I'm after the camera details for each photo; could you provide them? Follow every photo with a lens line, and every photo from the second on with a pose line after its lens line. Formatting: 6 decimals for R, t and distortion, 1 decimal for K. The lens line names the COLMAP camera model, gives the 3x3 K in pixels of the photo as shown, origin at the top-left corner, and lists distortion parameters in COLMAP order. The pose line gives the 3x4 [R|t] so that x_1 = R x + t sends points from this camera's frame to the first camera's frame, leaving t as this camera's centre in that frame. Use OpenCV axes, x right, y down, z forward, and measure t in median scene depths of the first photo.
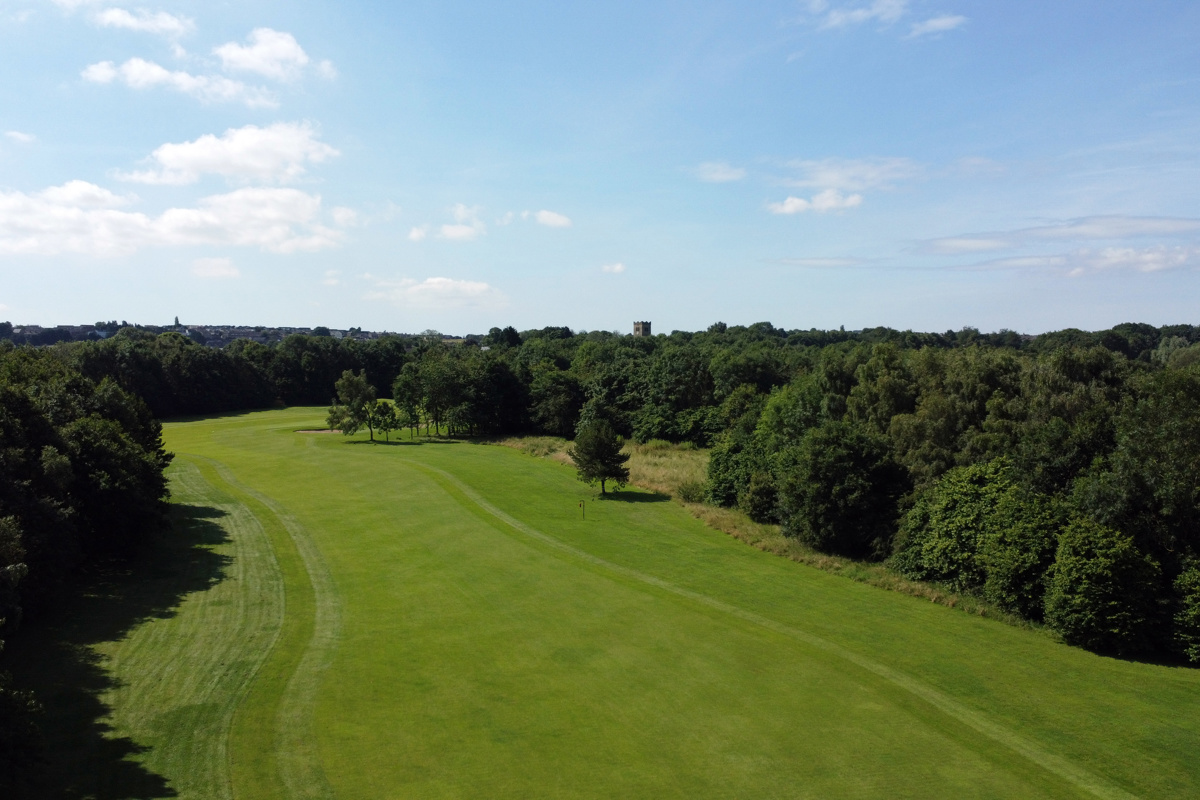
lens RADIAL K [[1034.0, 0, 600.0], [0, 1034.0, 400.0], [0, 0, 1]] dist [-0.010835, -0.014697]
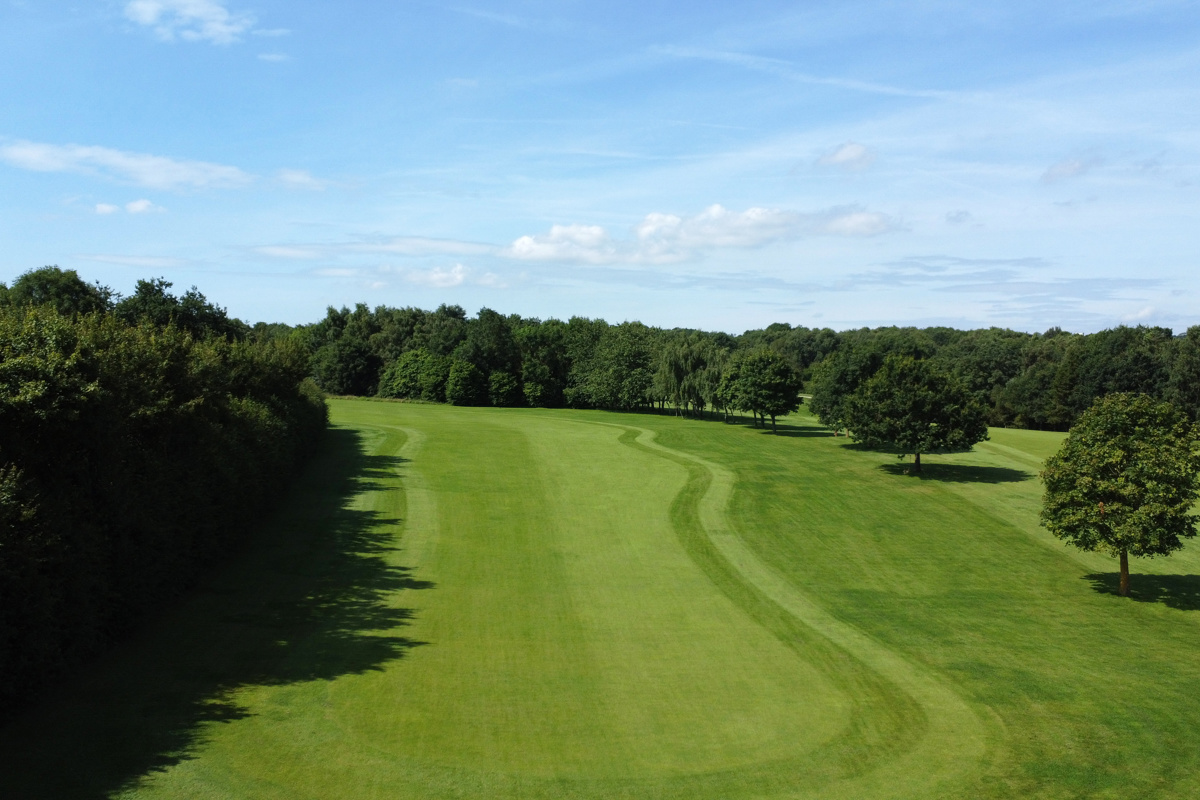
lens RADIAL K [[1034.0, 0, 600.0], [0, 1034.0, 400.0], [0, 0, 1]] dist [-0.010835, -0.014697]
pose [[0.805672, -0.018876, 0.592061, -0.724939], [0.022871, 0.999738, 0.000750, 0.189517], [-0.591920, 0.012937, 0.805893, -1.216960]]
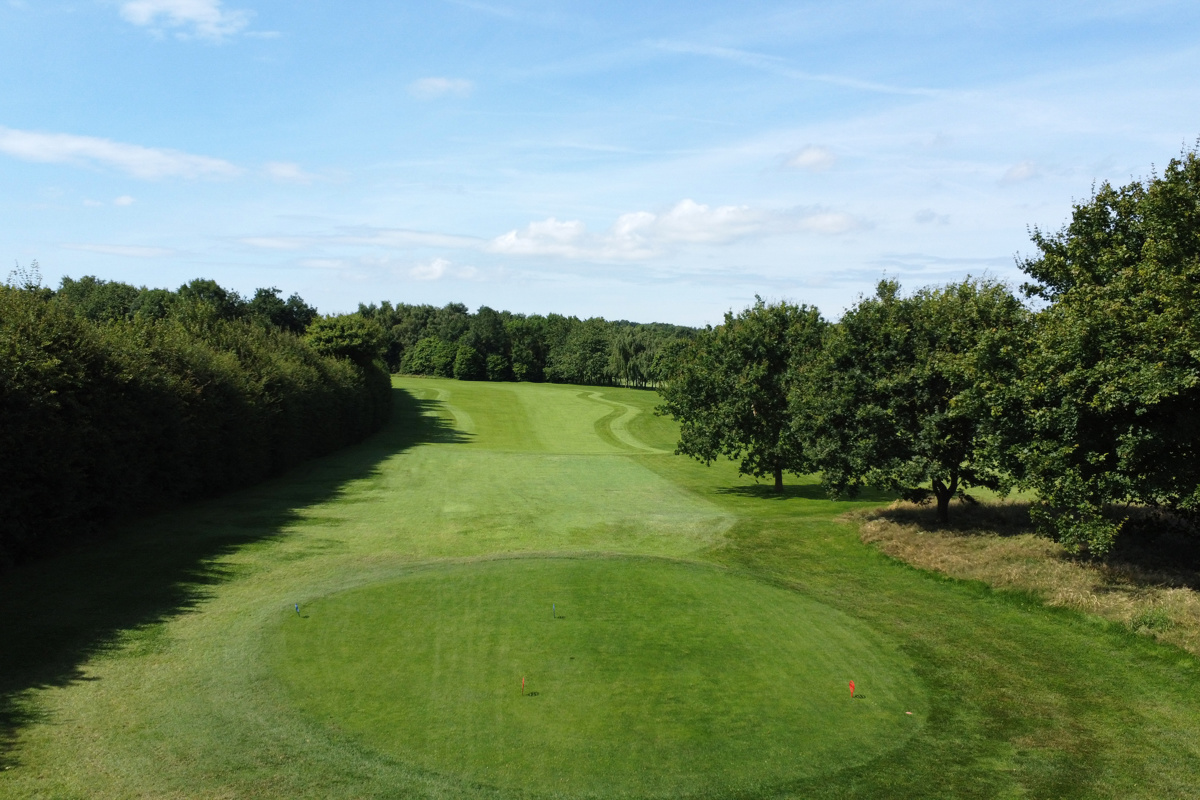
lens RADIAL K [[1034.0, 0, 600.0], [0, 1034.0, 400.0], [0, 0, 1]] dist [-0.010835, -0.014697]
pose [[0.797383, -0.015814, 0.603266, -1.122867], [0.014625, 0.999869, 0.006879, 0.239542], [-0.603296, 0.003338, 0.797510, -1.829757]]
